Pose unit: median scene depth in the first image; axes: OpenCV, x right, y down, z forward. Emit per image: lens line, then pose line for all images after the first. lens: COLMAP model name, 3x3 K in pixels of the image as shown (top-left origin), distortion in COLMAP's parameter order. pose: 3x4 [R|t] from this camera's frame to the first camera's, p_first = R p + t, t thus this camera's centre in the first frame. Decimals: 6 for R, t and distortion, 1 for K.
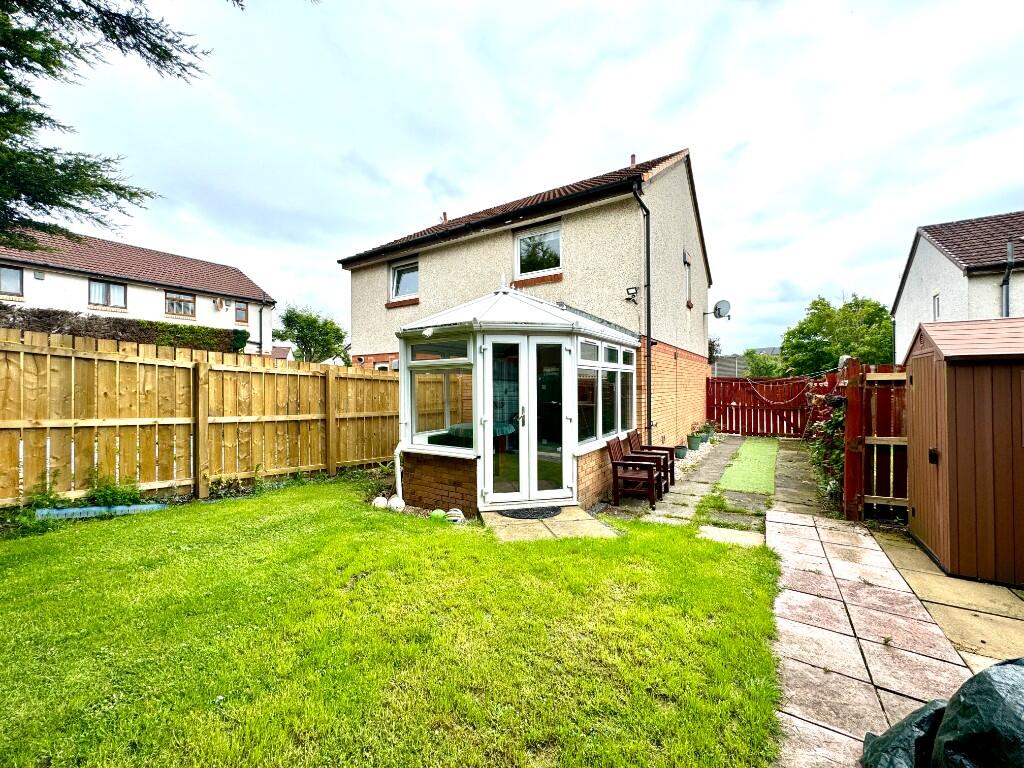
lens RADIAL K [[411.0, 0, 512.6], [0, 411.0, 382.1], [0, 0, 1]] dist [-0.002581, -0.000036]
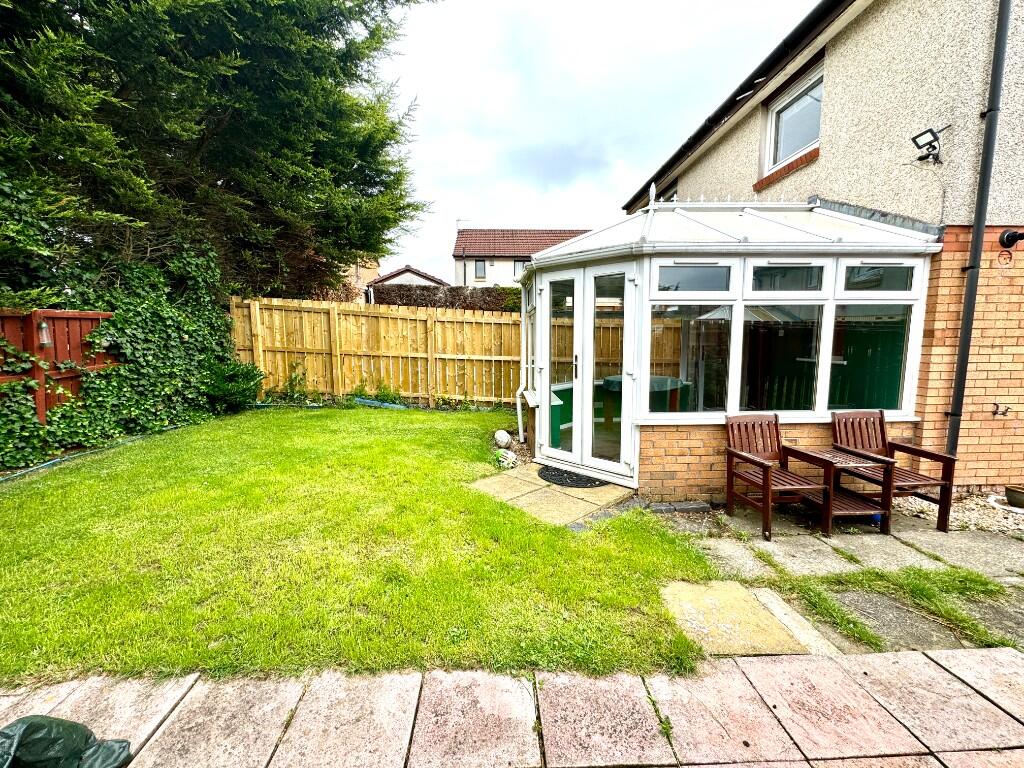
lens RADIAL K [[411.0, 0, 510.6], [0, 411.0, 383.6], [0, 0, 1]] dist [-0.002581, -0.000036]
pose [[0.567529, 0.097624, -0.817545, 0.636698], [0.006913, 0.992346, 0.123296, 0.012557], [0.823324, -0.075626, 0.562510, 0.407137]]
